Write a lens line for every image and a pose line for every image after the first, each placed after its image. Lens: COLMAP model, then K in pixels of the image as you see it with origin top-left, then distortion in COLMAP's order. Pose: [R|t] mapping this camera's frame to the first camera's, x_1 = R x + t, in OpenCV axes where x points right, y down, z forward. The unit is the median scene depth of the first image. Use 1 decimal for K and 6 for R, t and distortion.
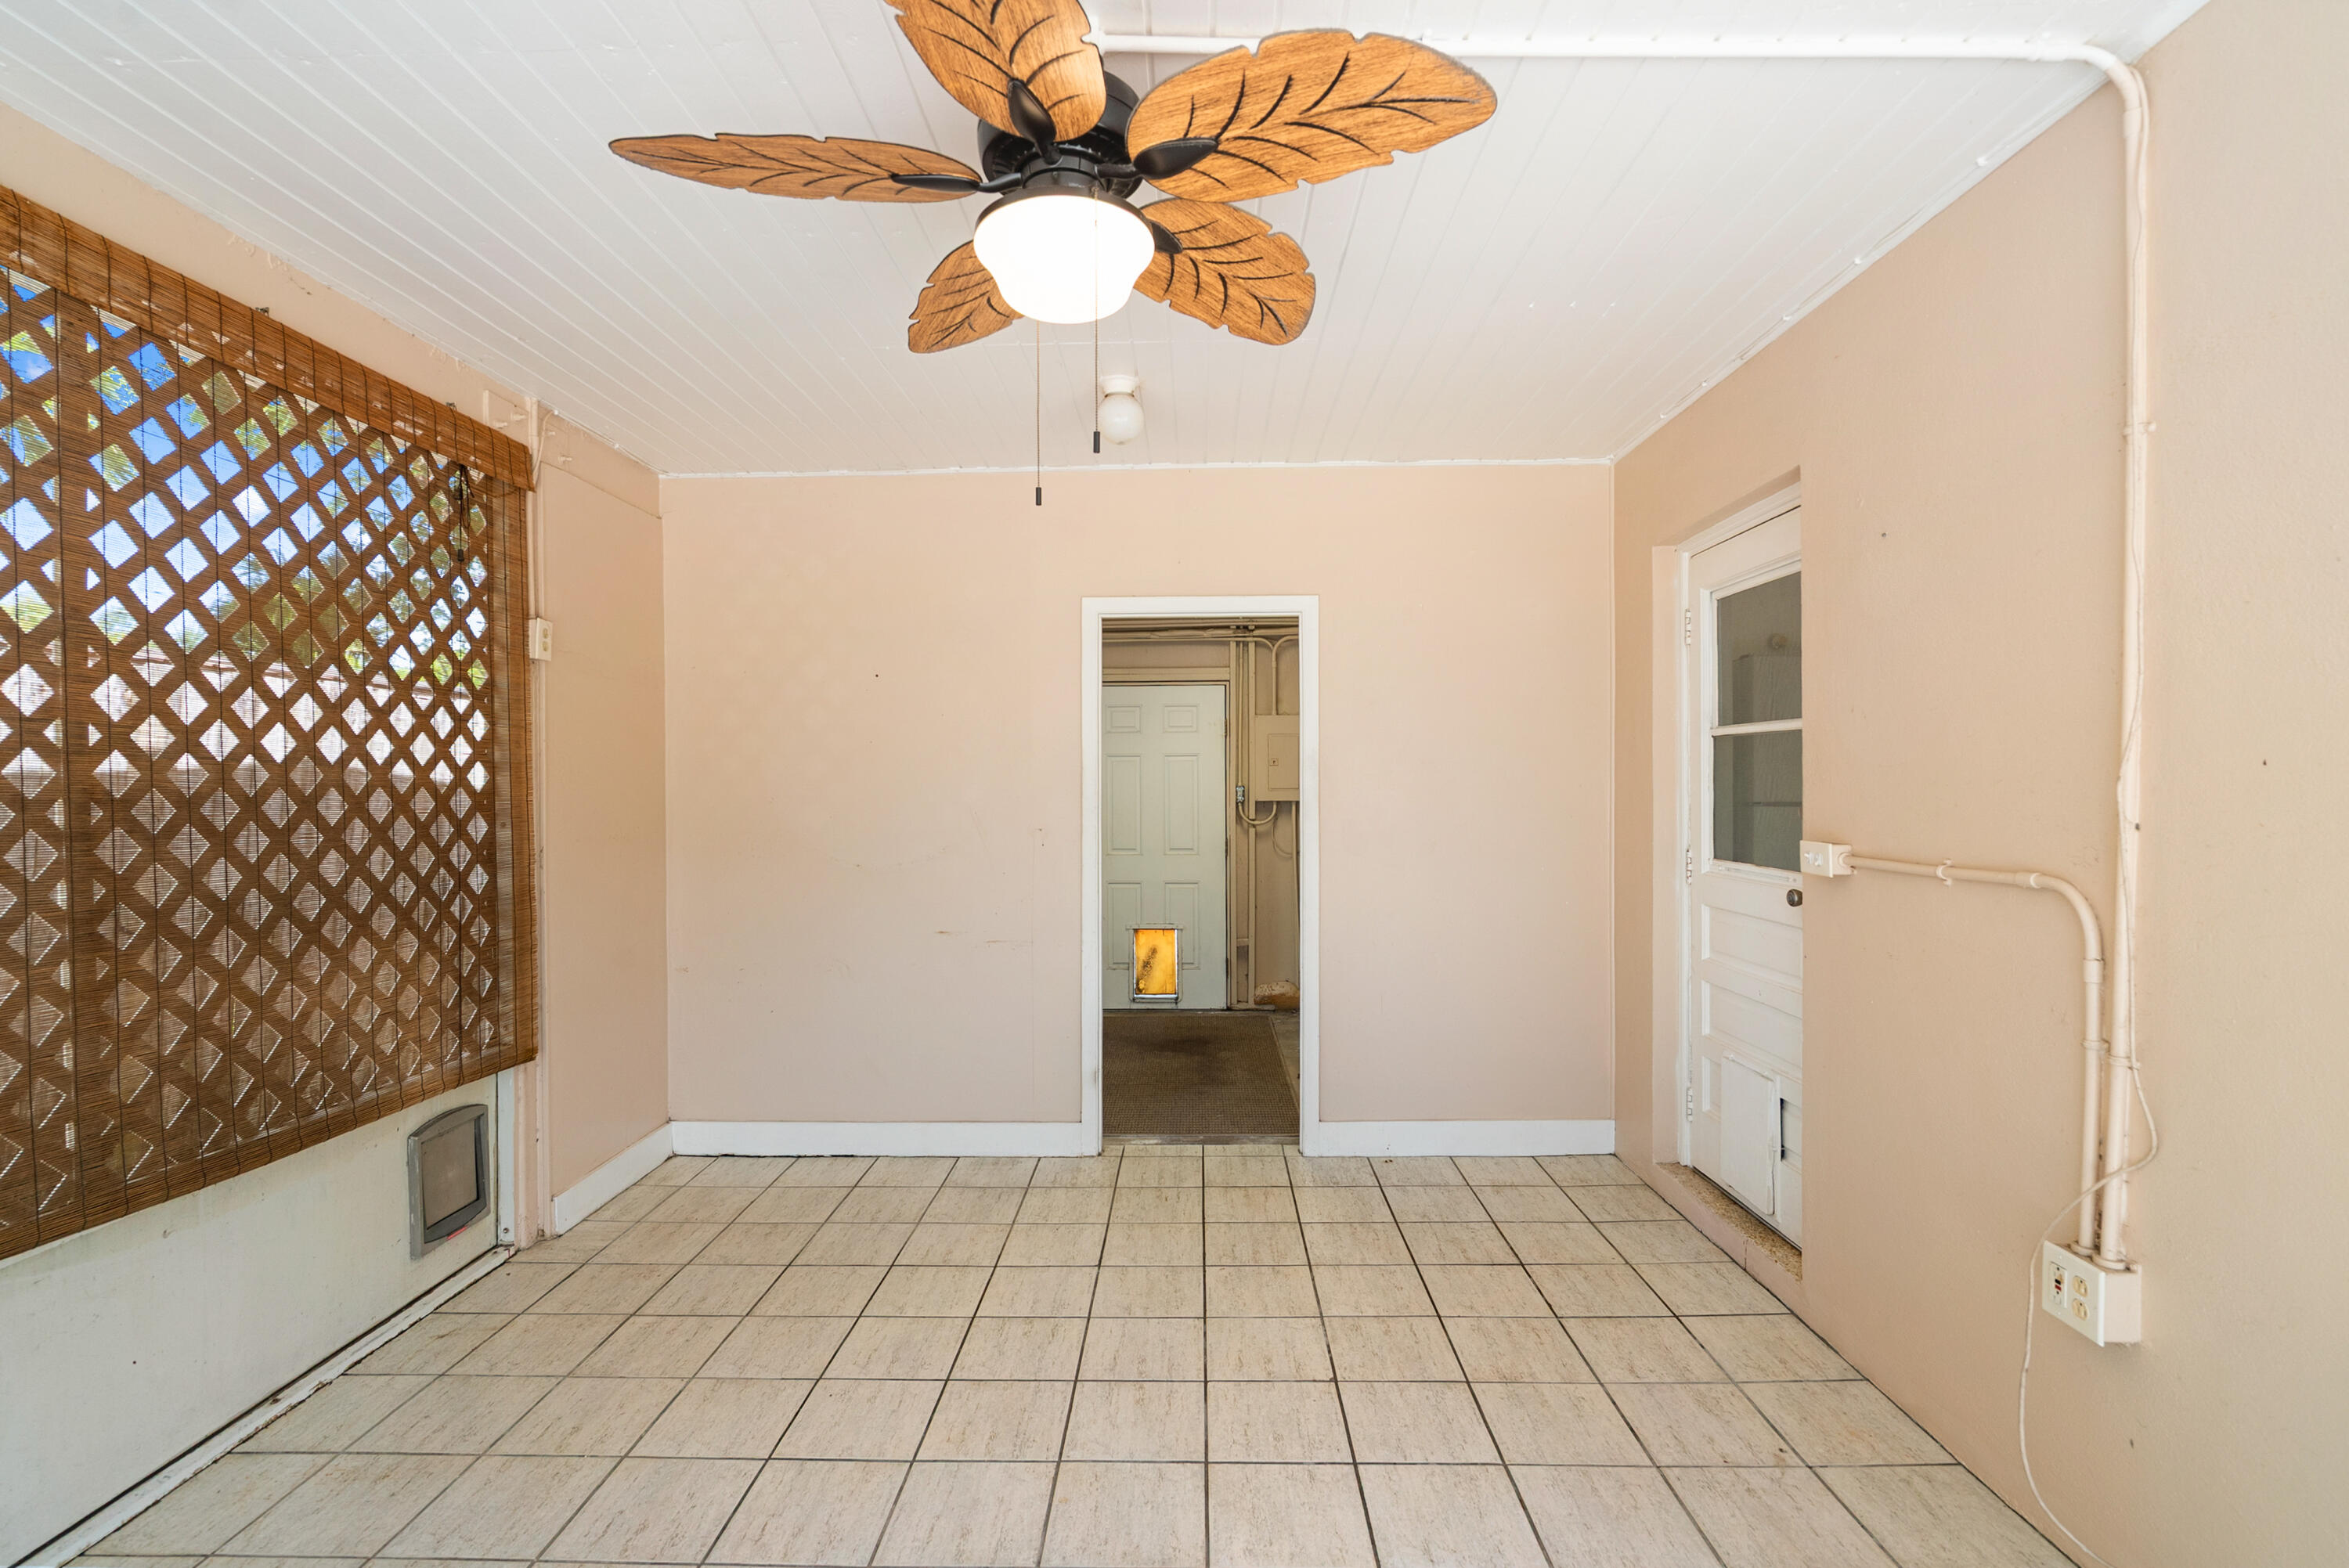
lens RADIAL K [[1087.2, 0, 1172.2], [0, 1087.2, 754.9], [0, 0, 1]] dist [0.001050, 0.000143]
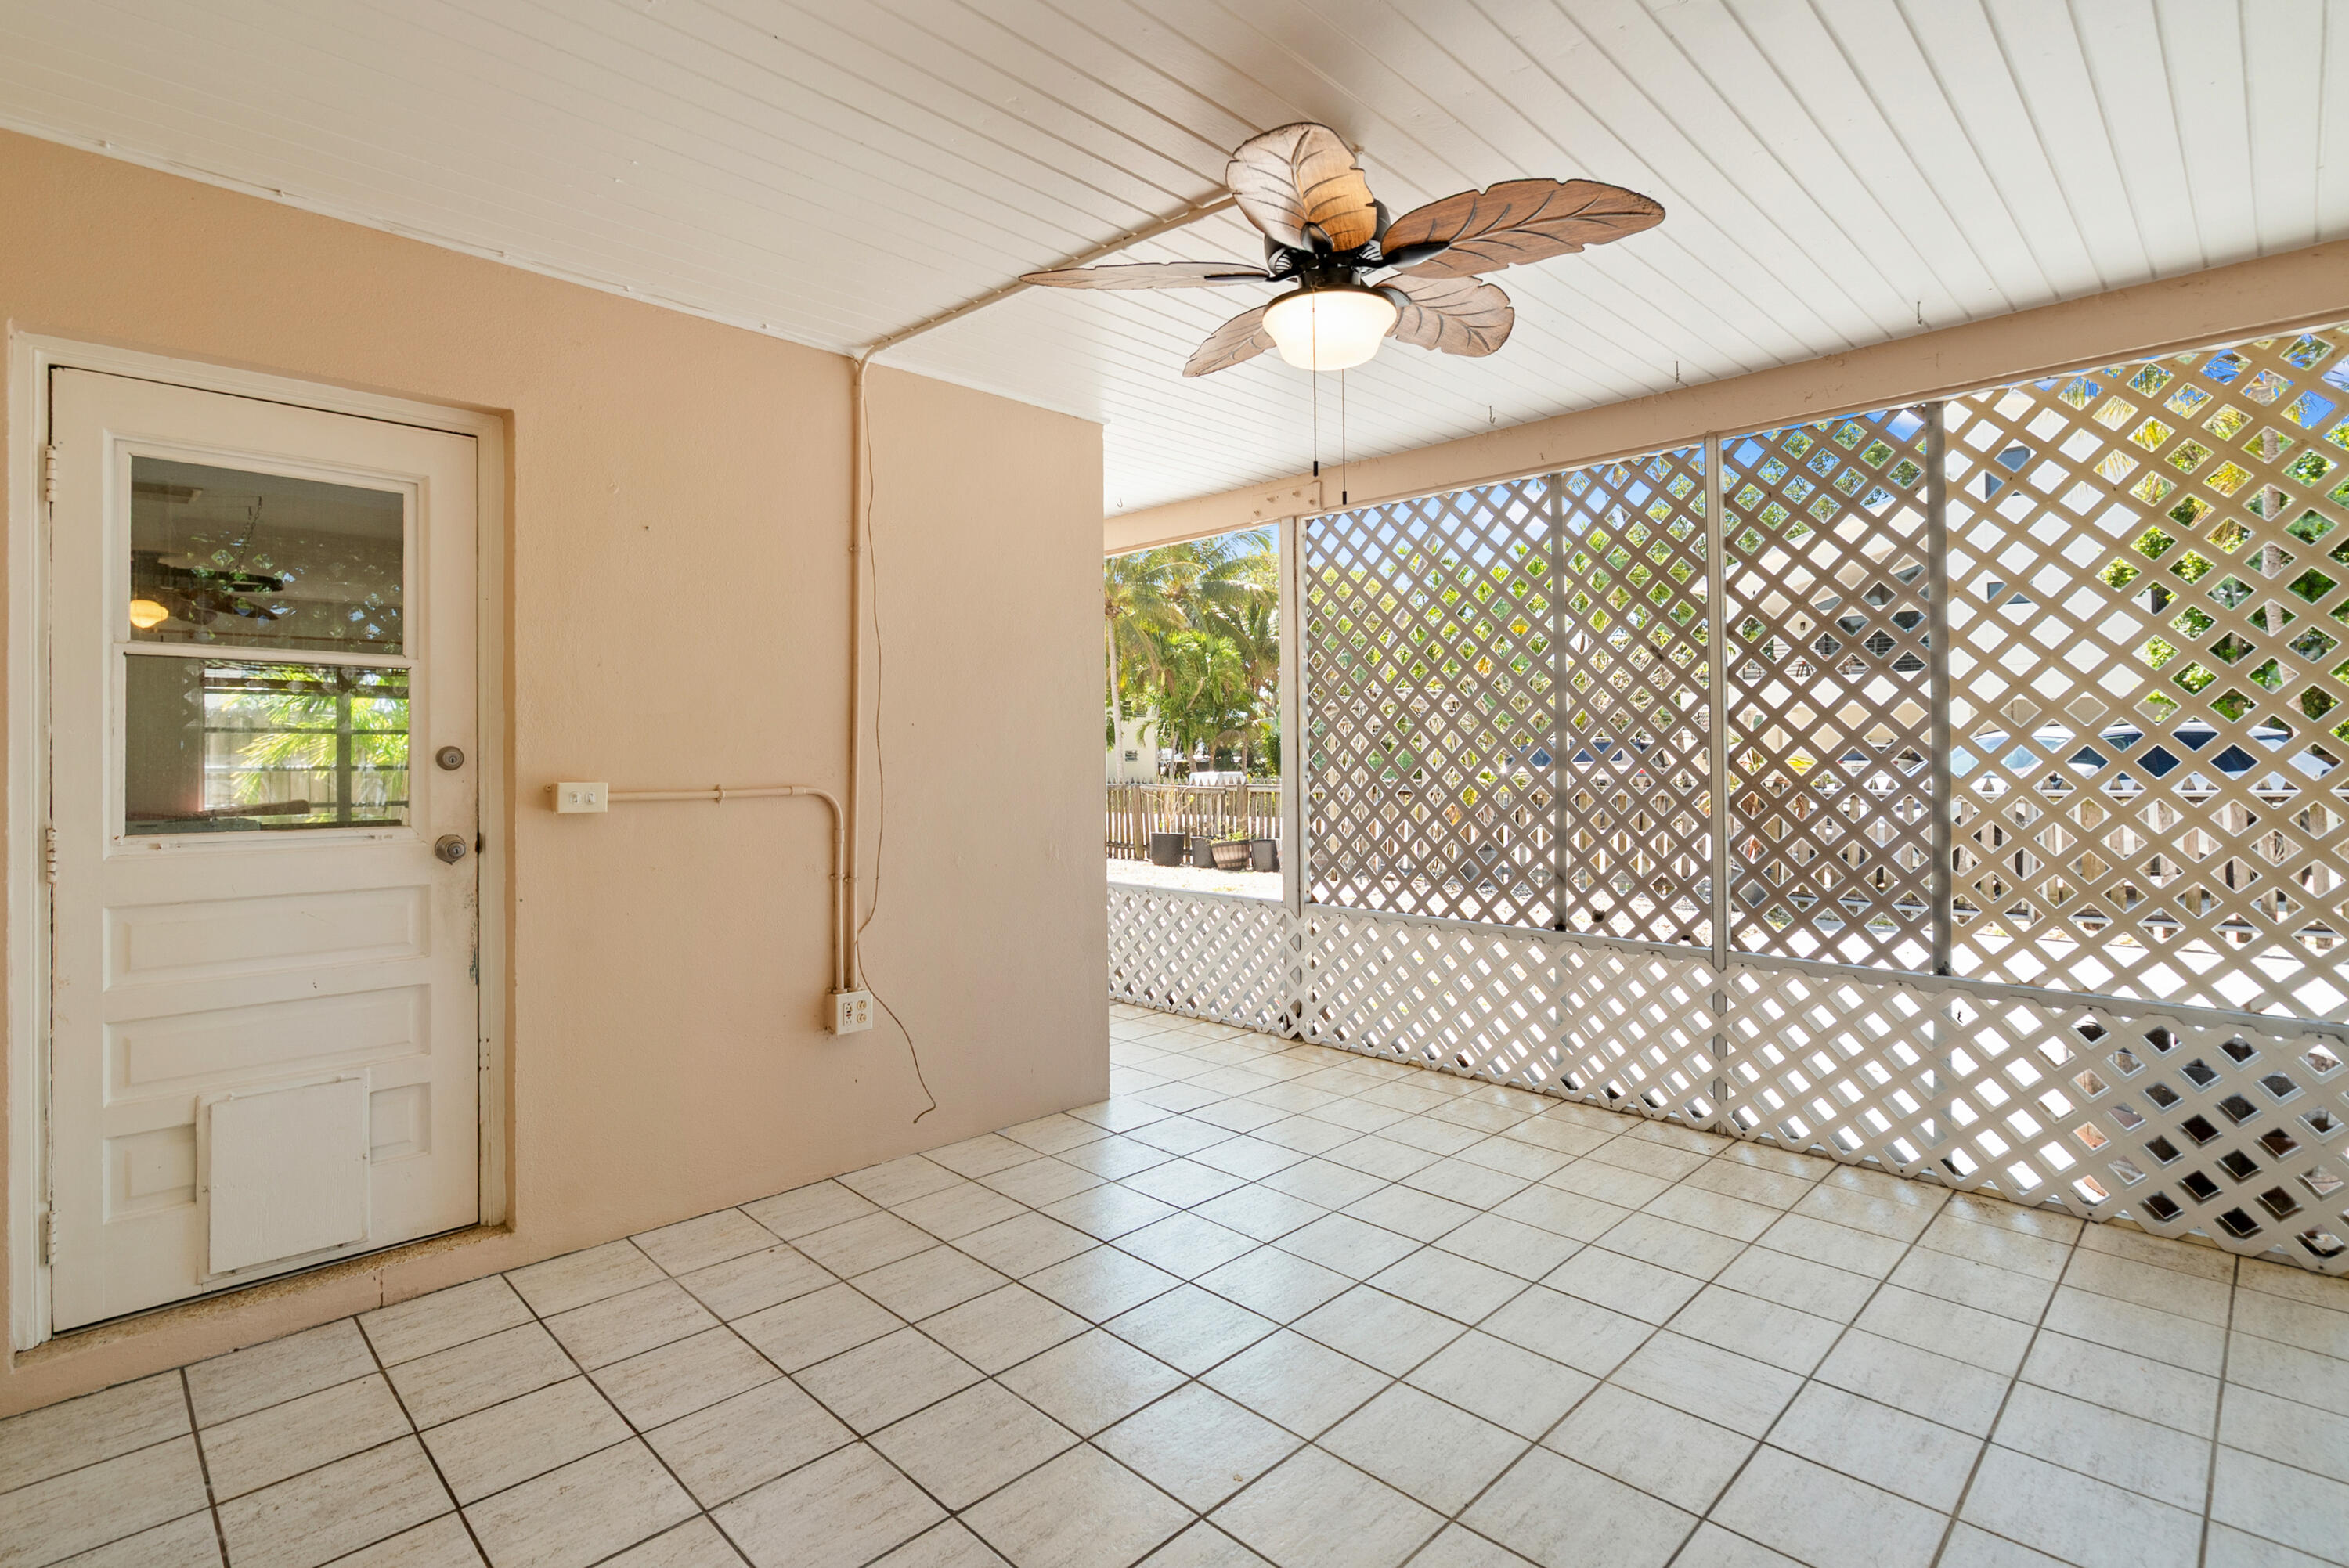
lens RADIAL K [[1087.2, 0, 1172.2], [0, 1087.2, 754.9], [0, 0, 1]] dist [0.001050, 0.000143]
pose [[-0.732212, 0.004292, 0.681063, -0.483279], [-0.020521, 0.999387, -0.028360, 0.058887], [-0.680767, -0.034741, -0.731675, 1.193732]]
